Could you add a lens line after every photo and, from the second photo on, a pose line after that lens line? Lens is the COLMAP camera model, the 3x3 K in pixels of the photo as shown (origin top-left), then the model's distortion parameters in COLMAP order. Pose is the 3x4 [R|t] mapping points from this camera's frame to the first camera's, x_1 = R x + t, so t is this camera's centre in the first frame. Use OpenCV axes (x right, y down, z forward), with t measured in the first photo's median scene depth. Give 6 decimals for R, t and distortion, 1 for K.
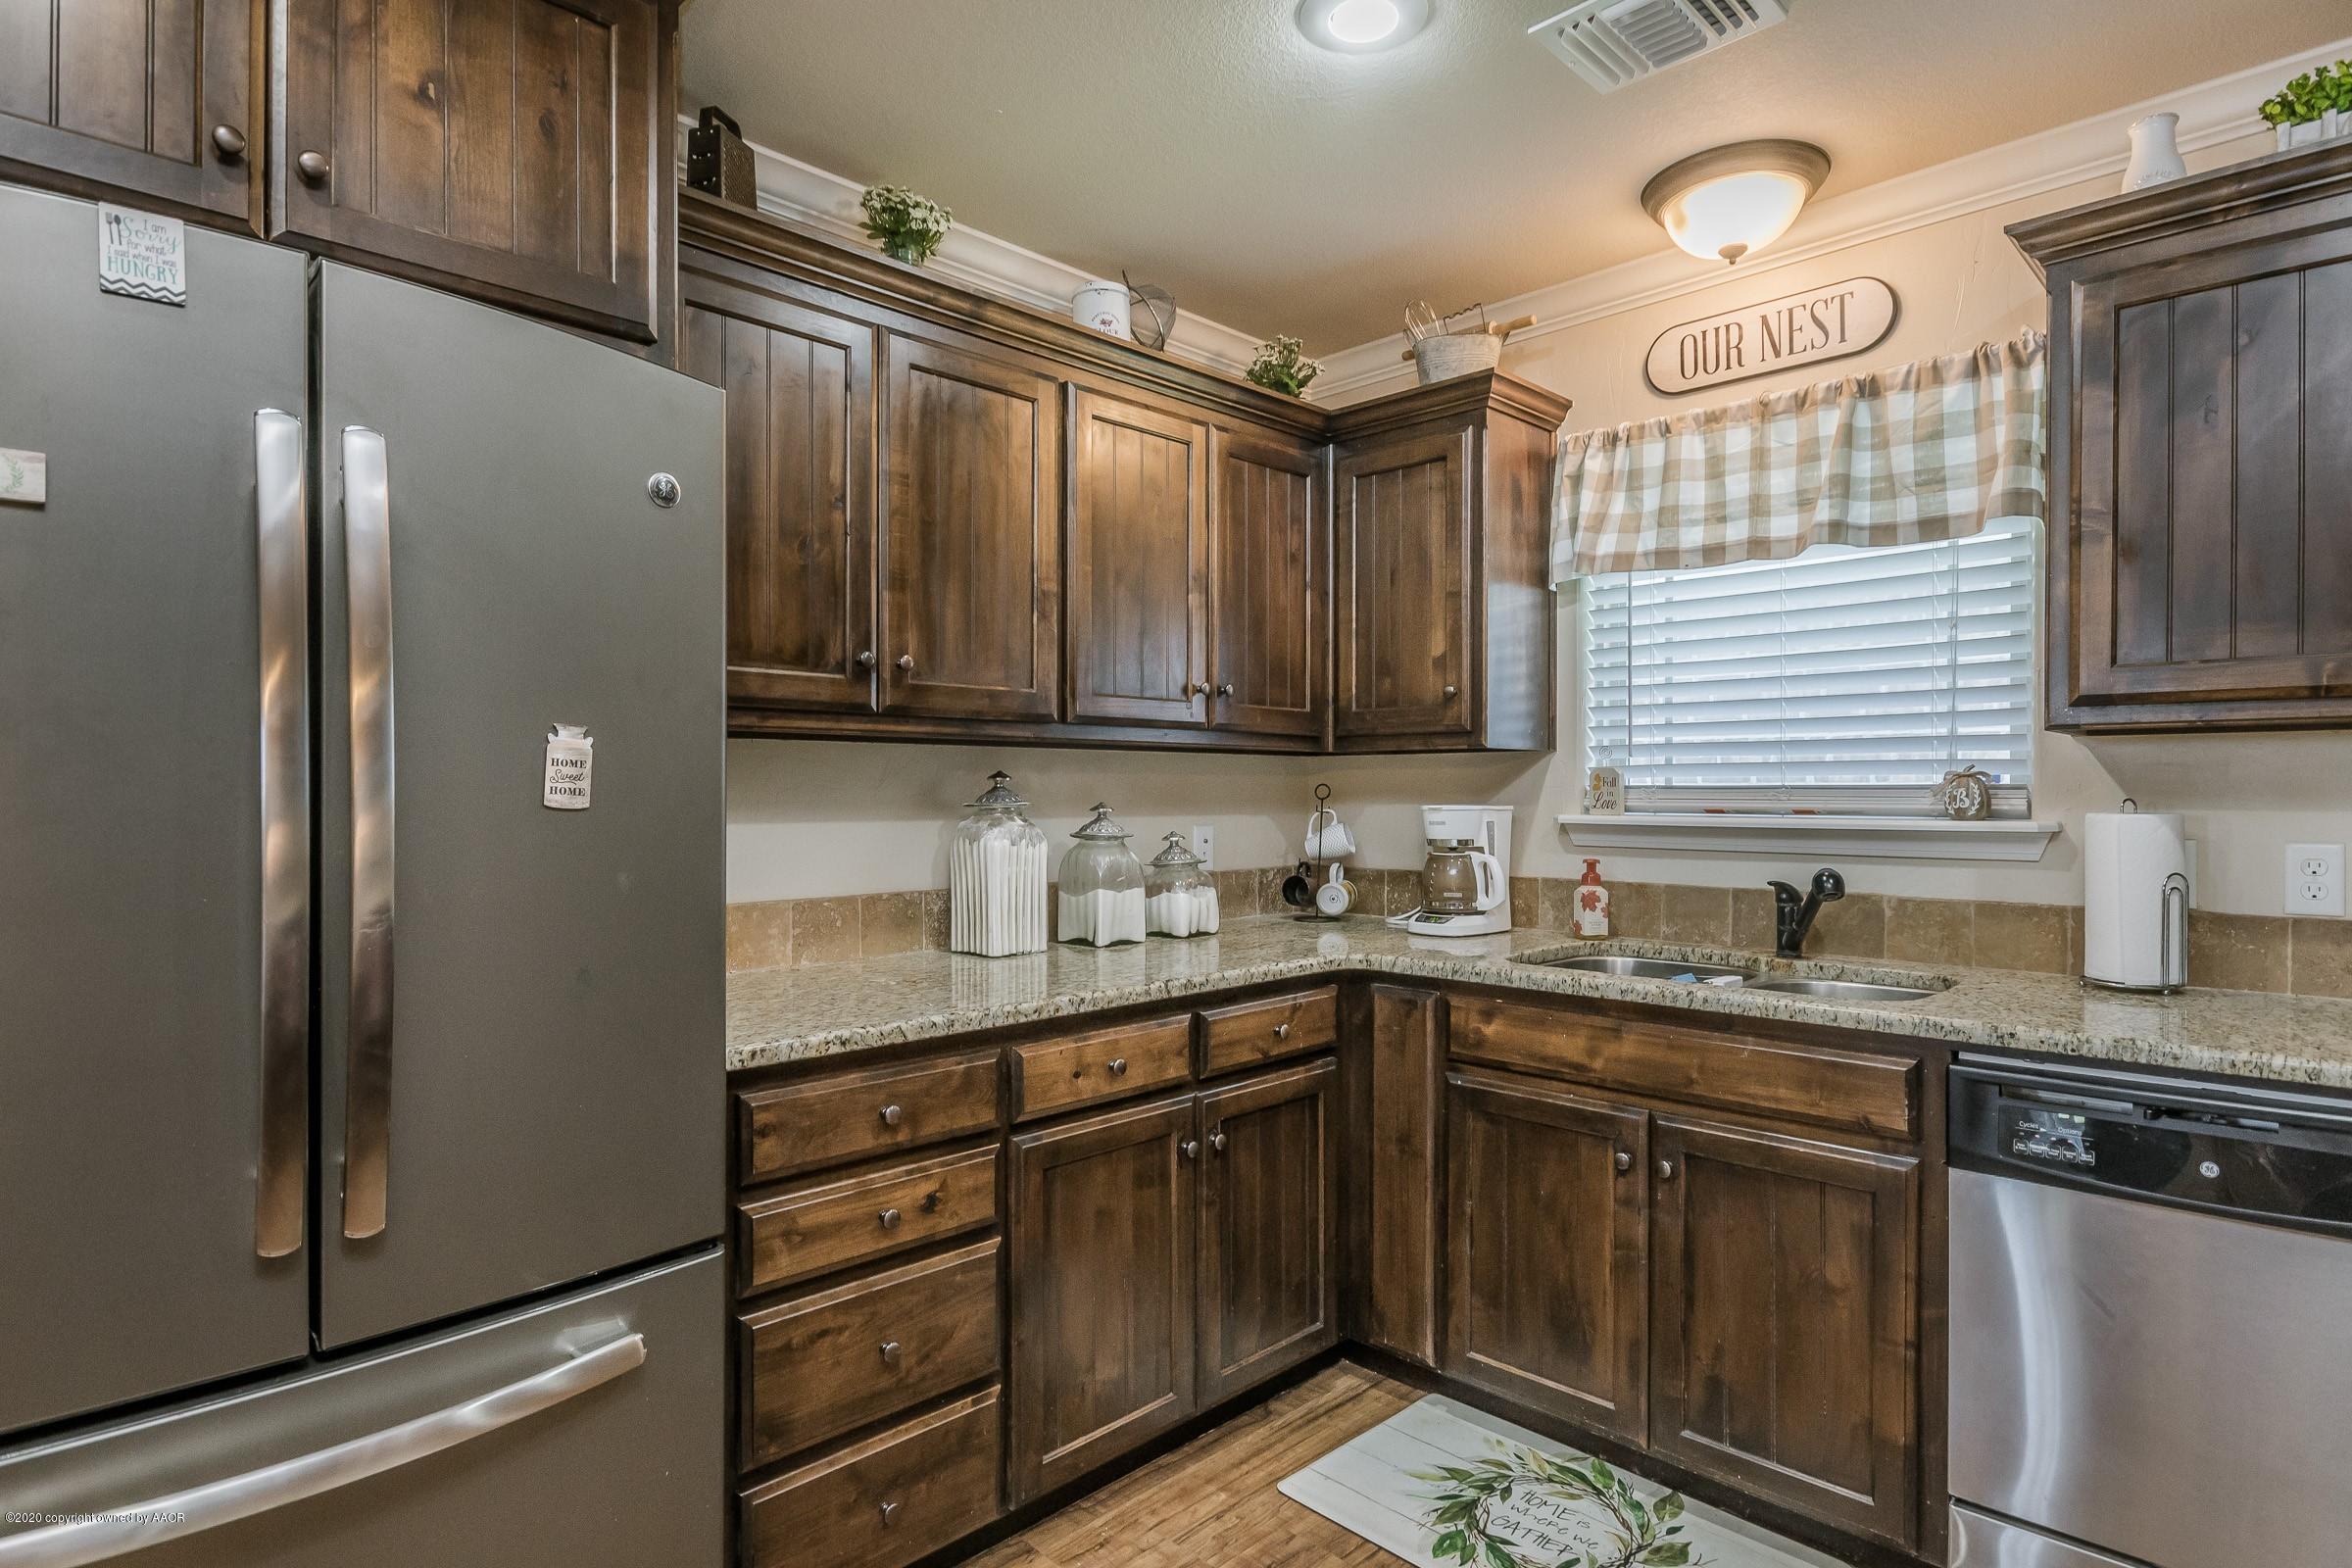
lens RADIAL K [[1252.2, 0, 1160.0], [0, 1252.2, 795.8], [0, 0, 1]] dist [0.003051, -0.005943]
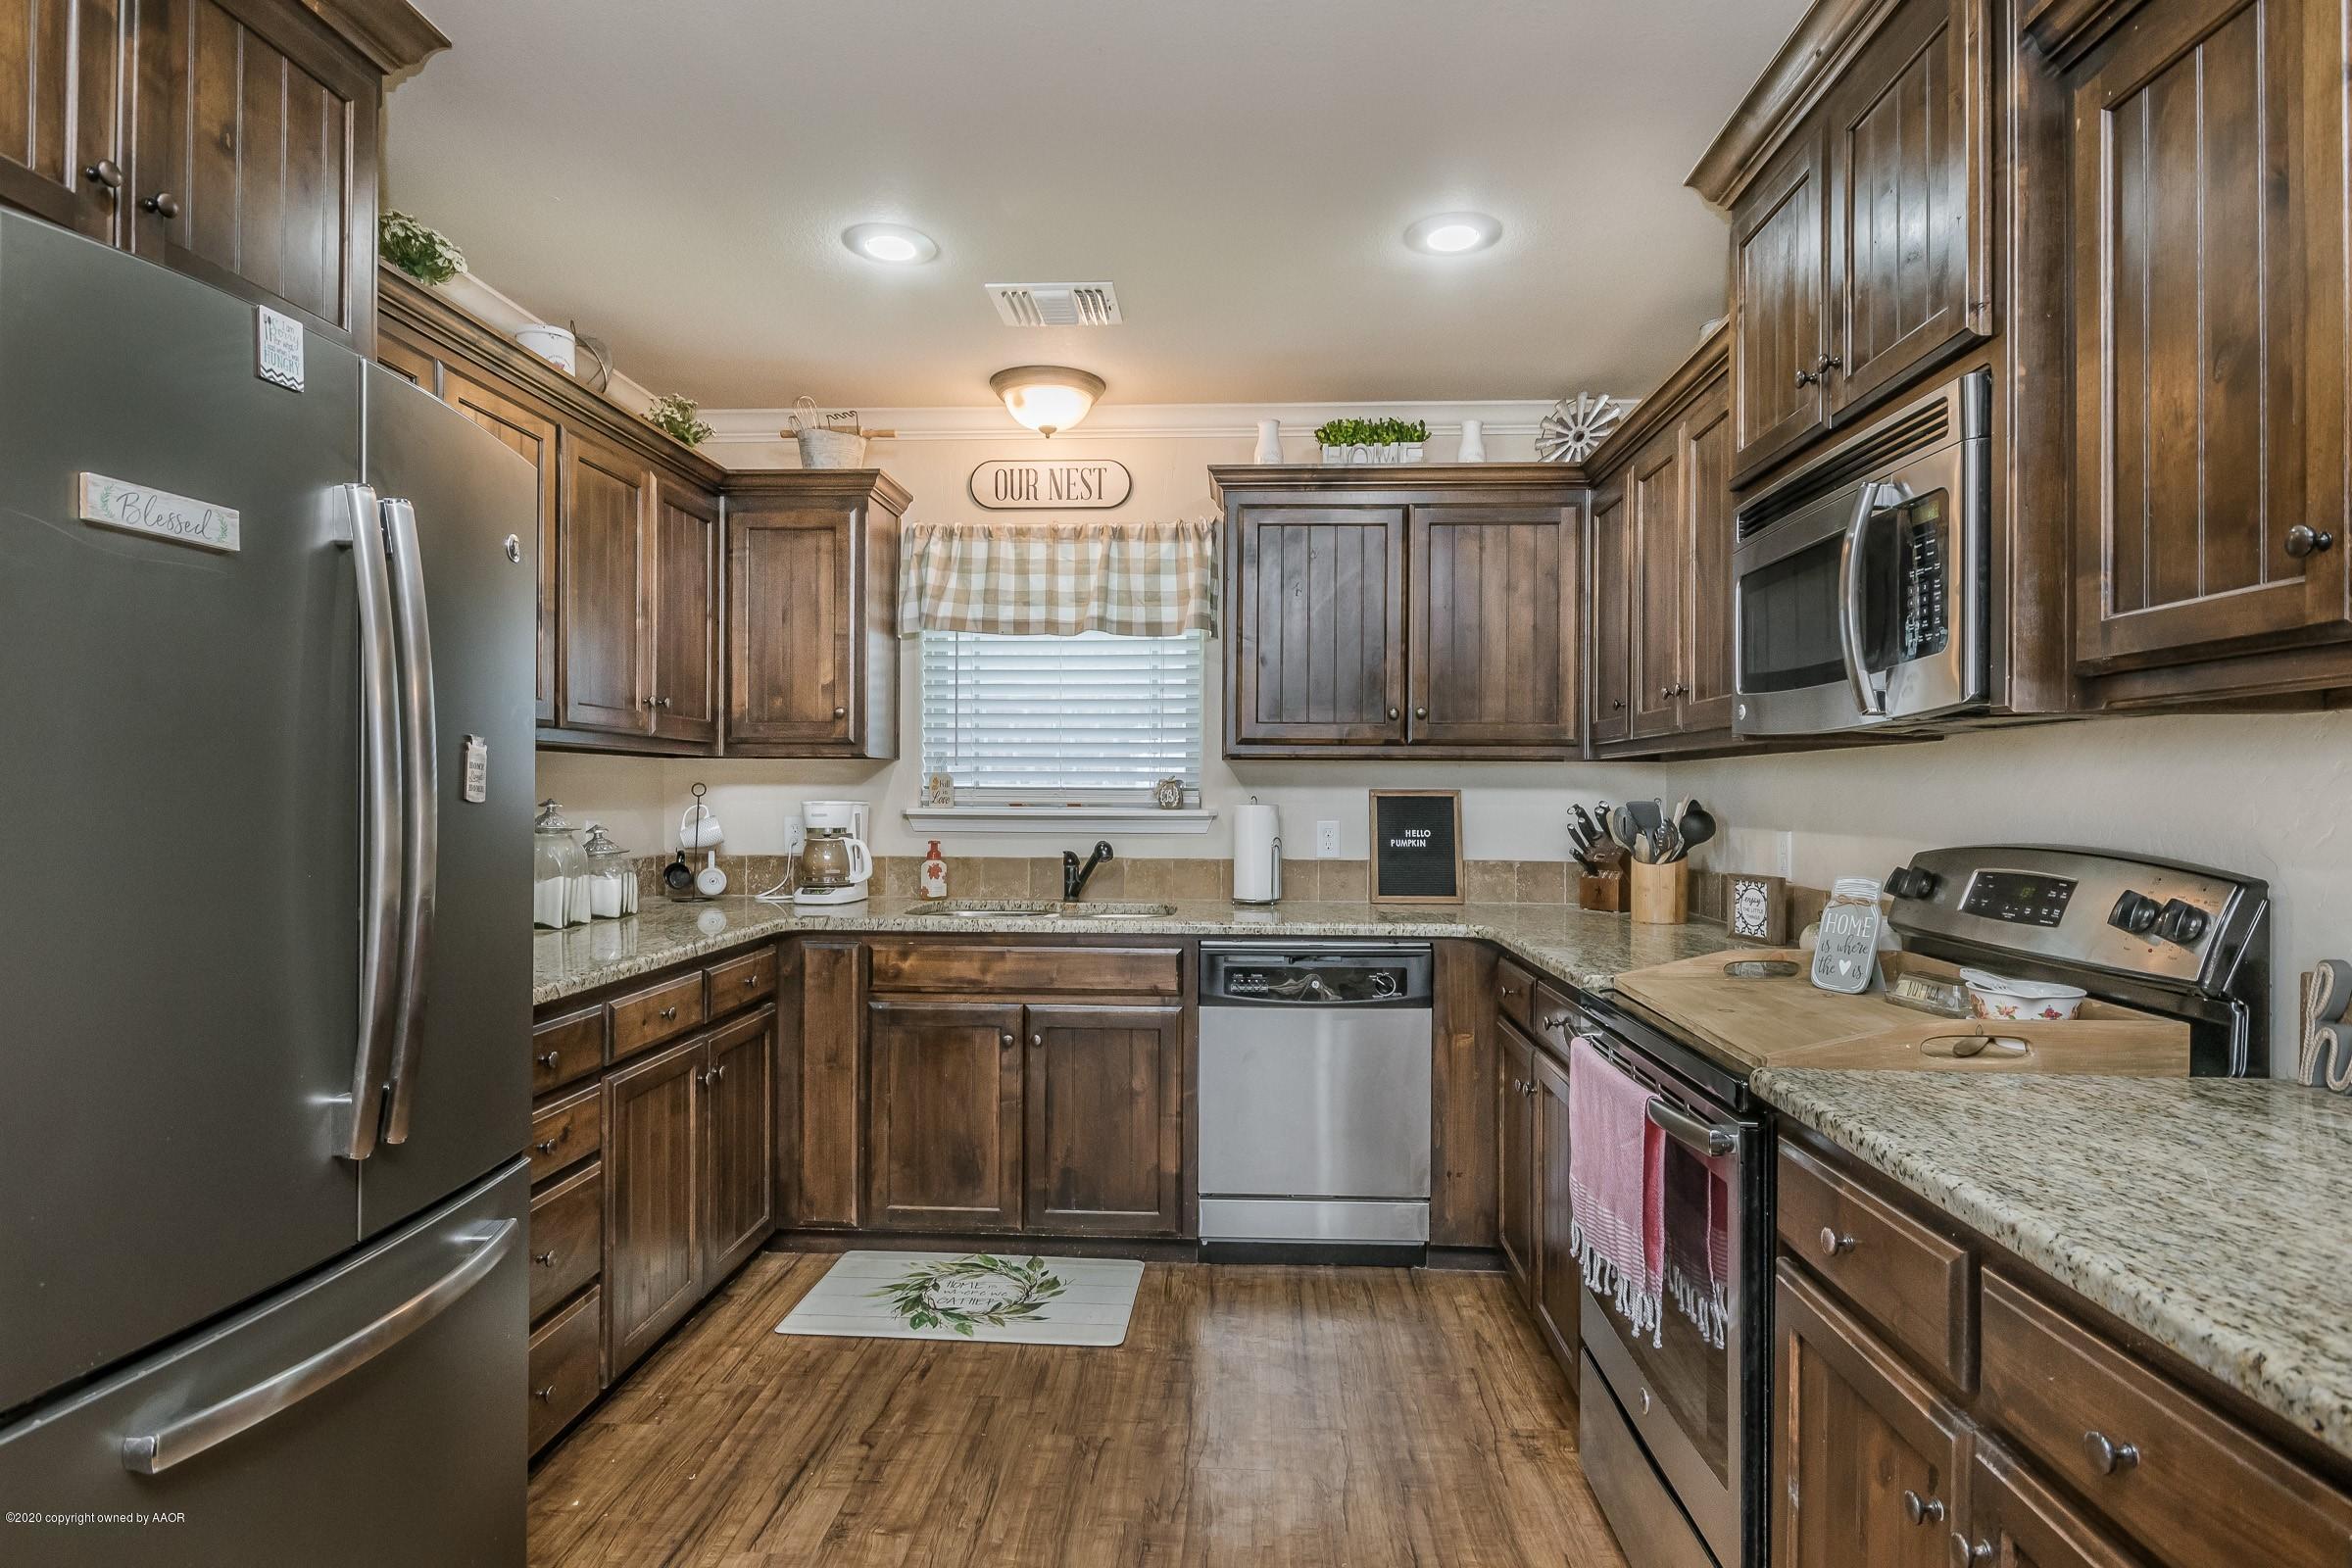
lens RADIAL K [[1252.2, 0, 1189.0], [0, 1252.2, 783.5], [0, 0, 1]] dist [0.003051, -0.005943]
pose [[0.740295, 0.008420, 0.672230, -0.431217], [-0.003246, 0.999955, -0.008950, 0.000164], [-0.672275, 0.004444, 0.740289, -0.223011]]
